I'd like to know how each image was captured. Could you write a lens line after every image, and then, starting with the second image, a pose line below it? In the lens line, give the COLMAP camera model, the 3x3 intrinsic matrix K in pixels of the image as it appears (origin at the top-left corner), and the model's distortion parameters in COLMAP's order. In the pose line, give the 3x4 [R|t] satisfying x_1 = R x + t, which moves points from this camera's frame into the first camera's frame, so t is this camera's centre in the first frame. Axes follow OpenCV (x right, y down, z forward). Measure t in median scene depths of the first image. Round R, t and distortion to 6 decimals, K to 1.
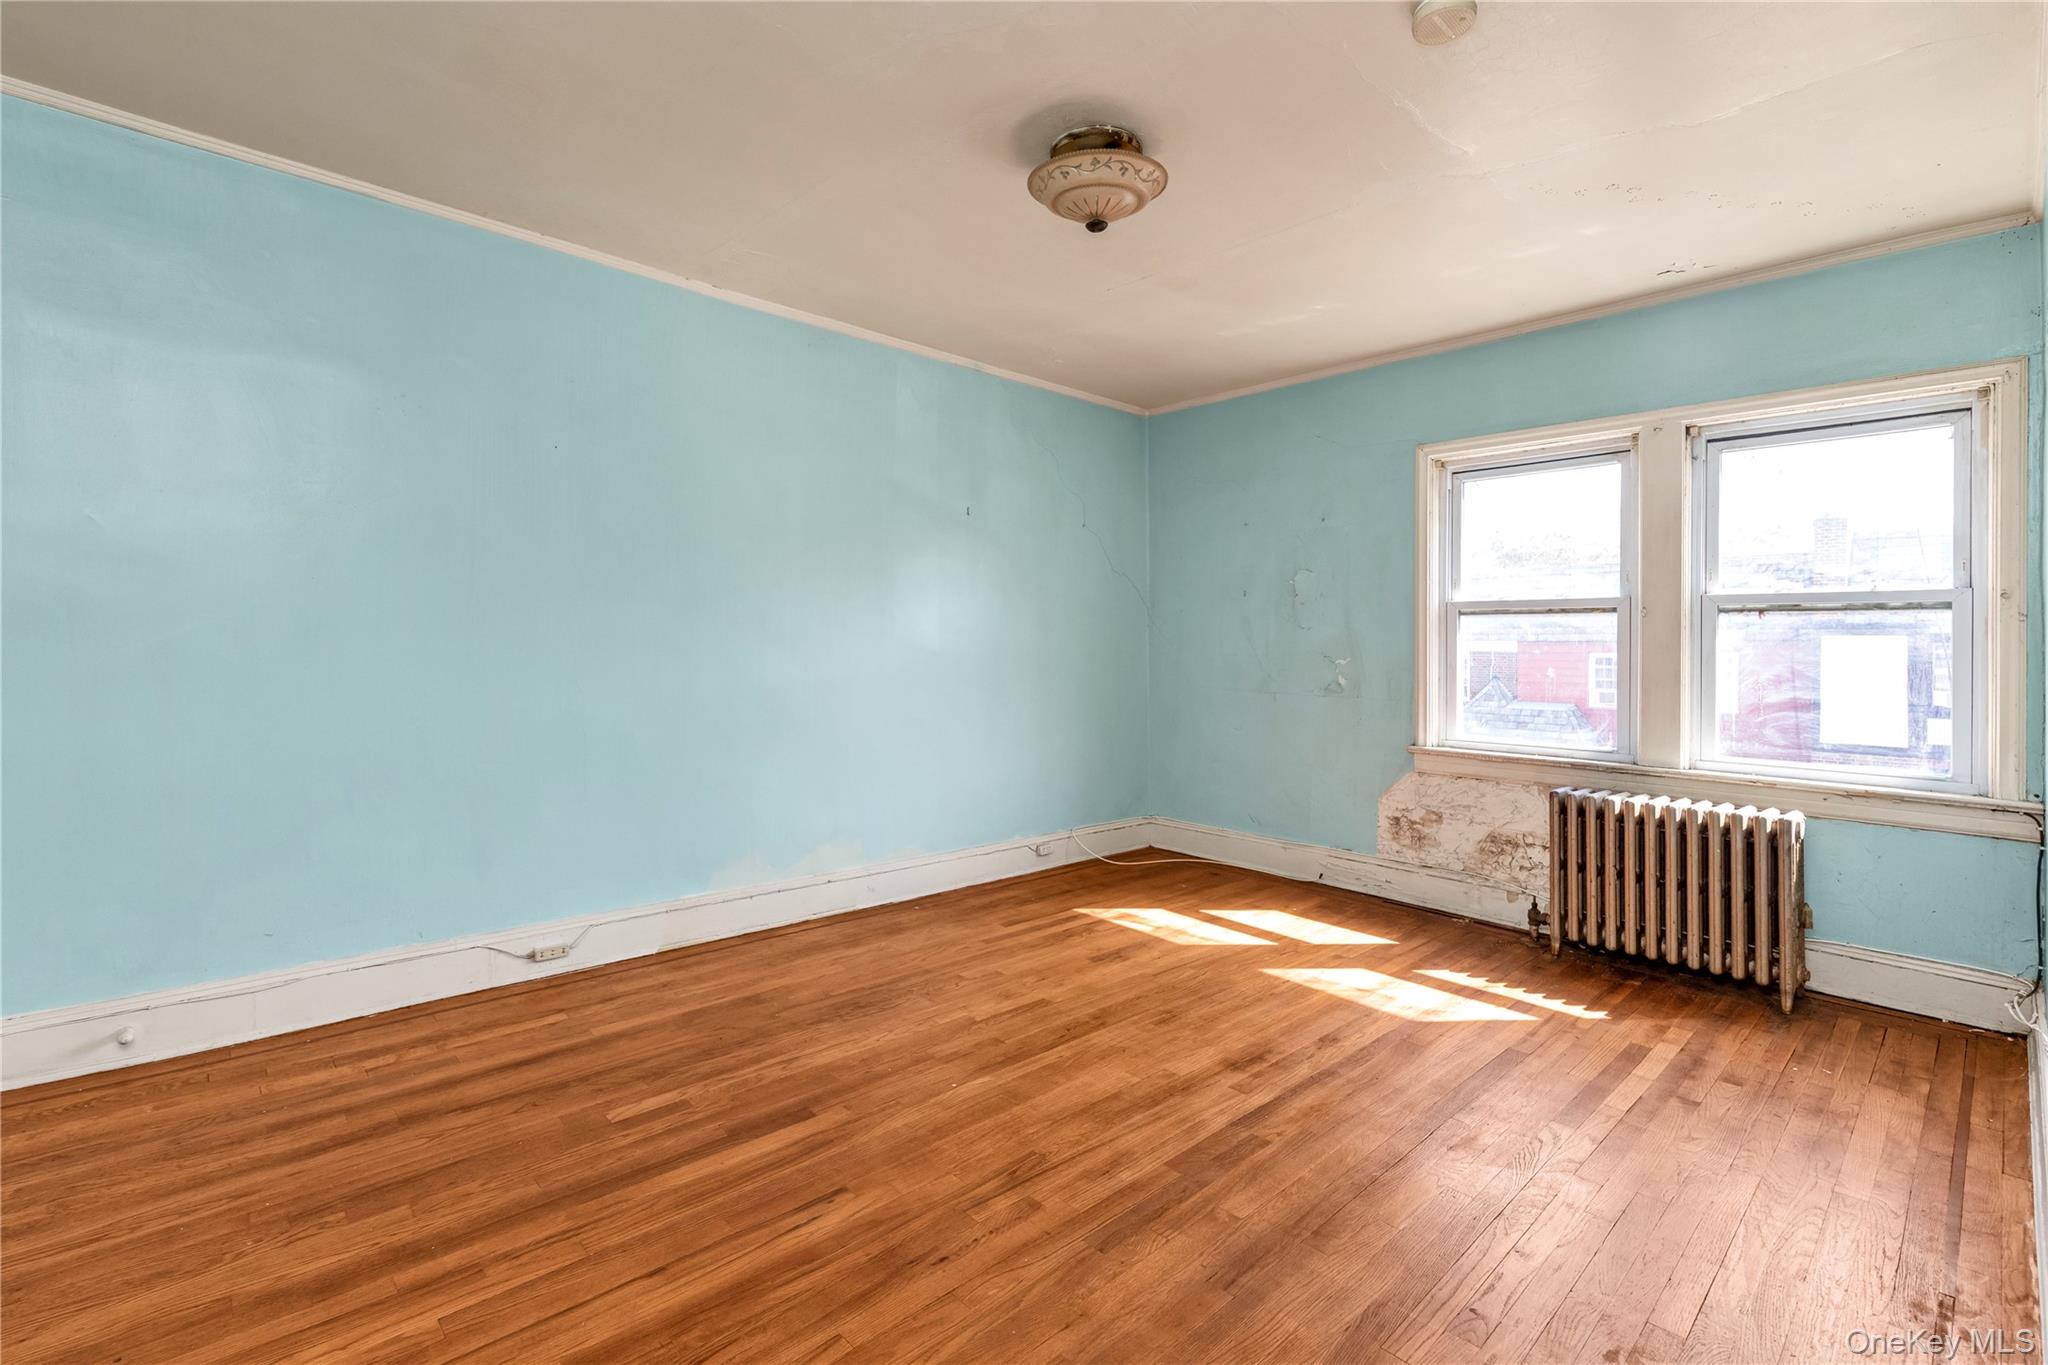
lens RADIAL K [[909.7, 0, 1020.6], [0, 909.7, 666.2], [0, 0, 1]] dist [-0.001754, -0.000231]
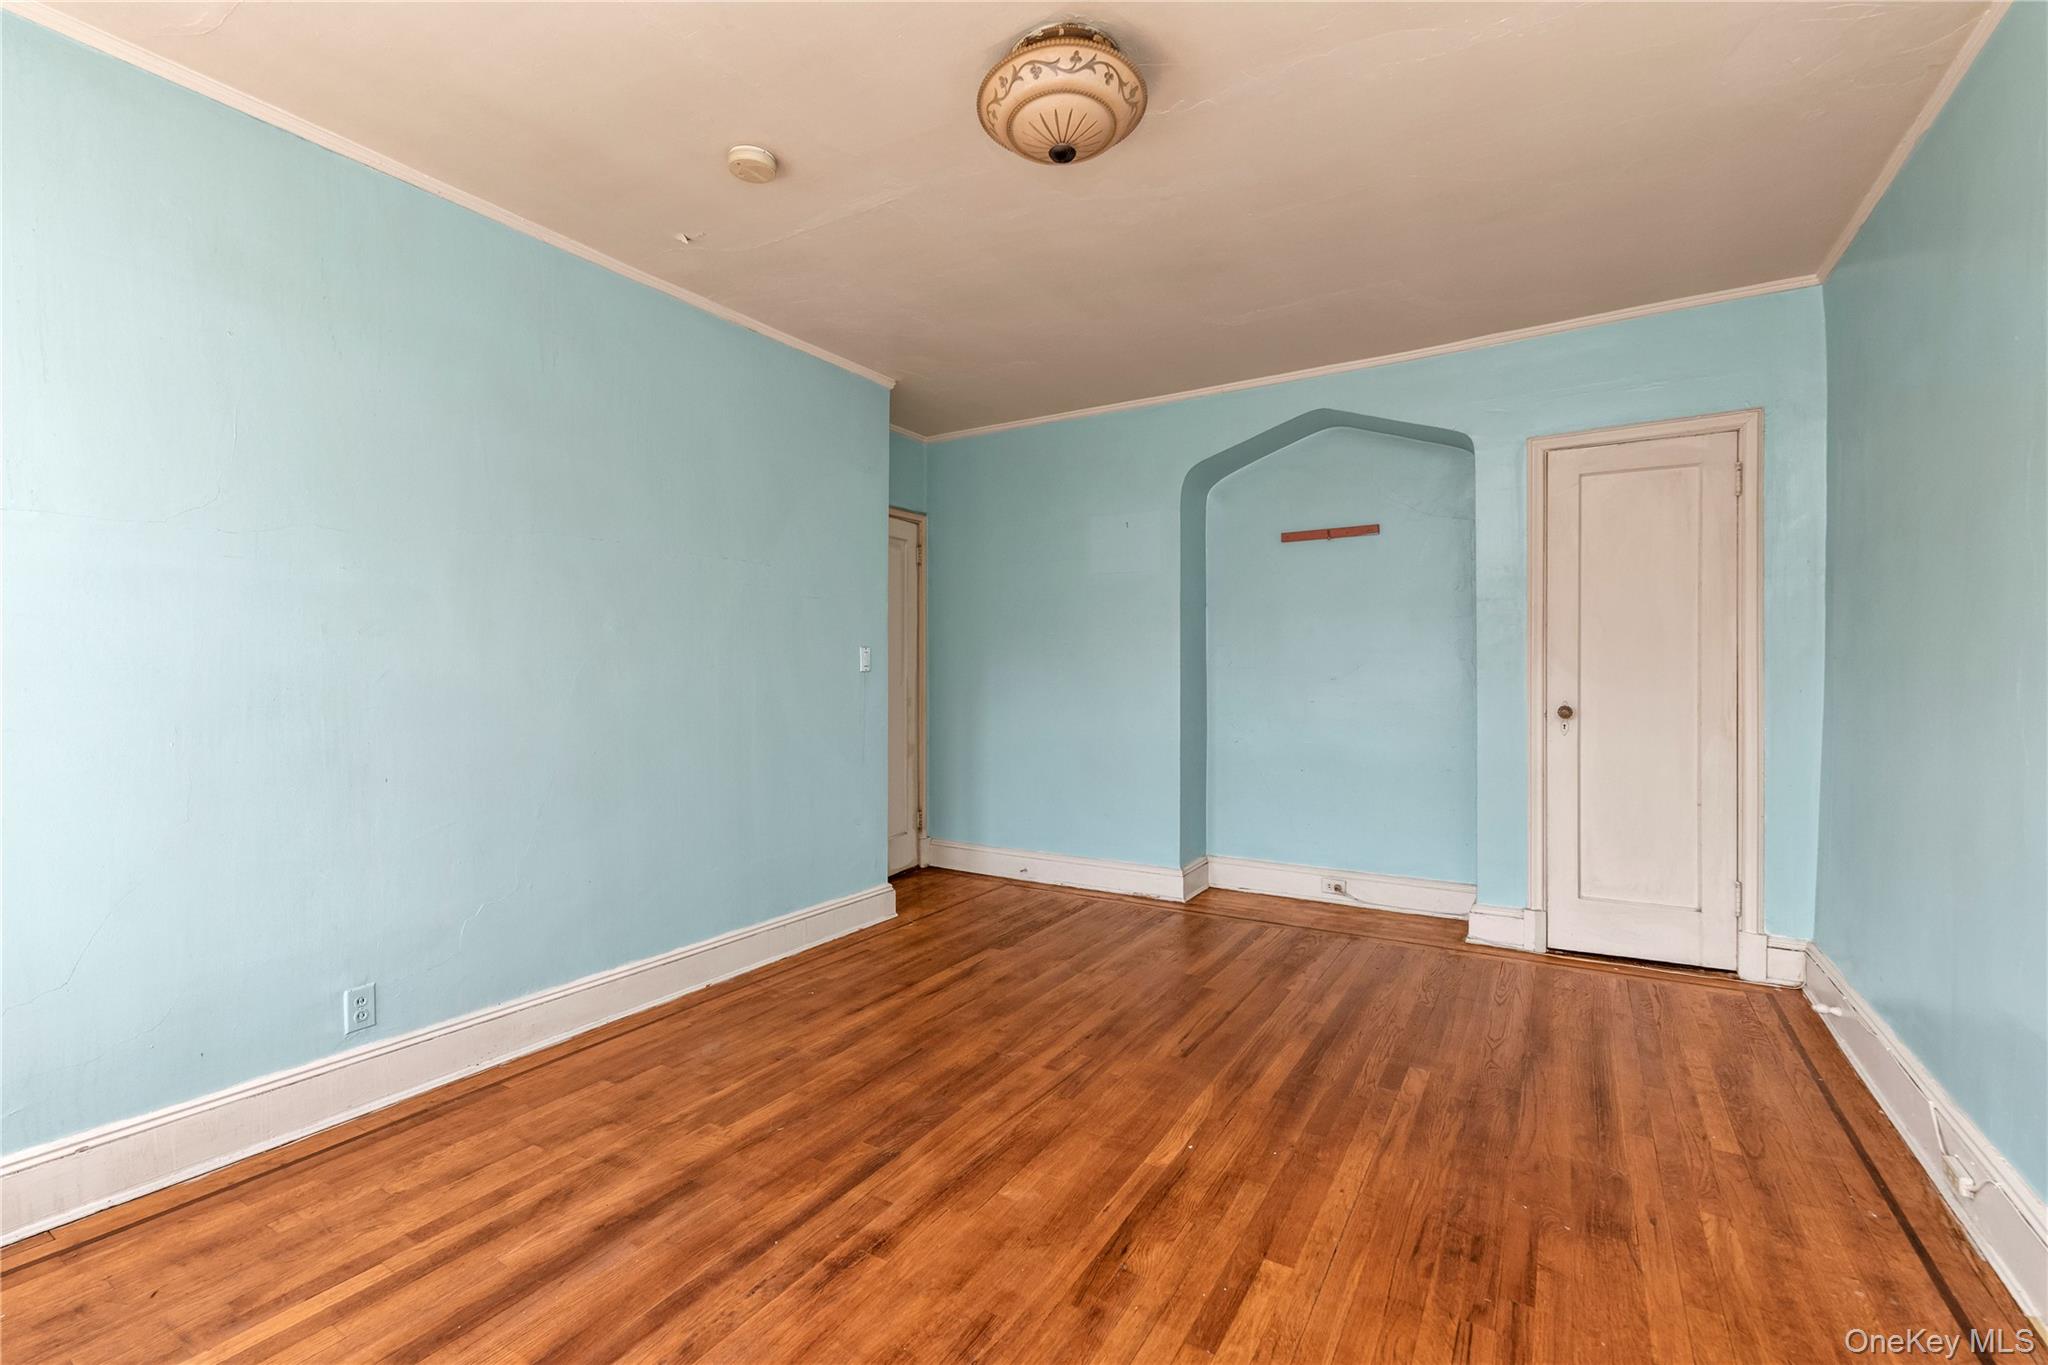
lens RADIAL K [[891.7, 0, 1016.2], [0, 891.7, 699.5], [0, 0, 1]] dist [-0.001410, -0.000329]
pose [[-0.967534, -0.003377, -0.252718, 0.346405], [-0.016110, 0.998701, 0.048333, -0.036854], [0.252227, 0.050836, -0.966332, 1.902858]]
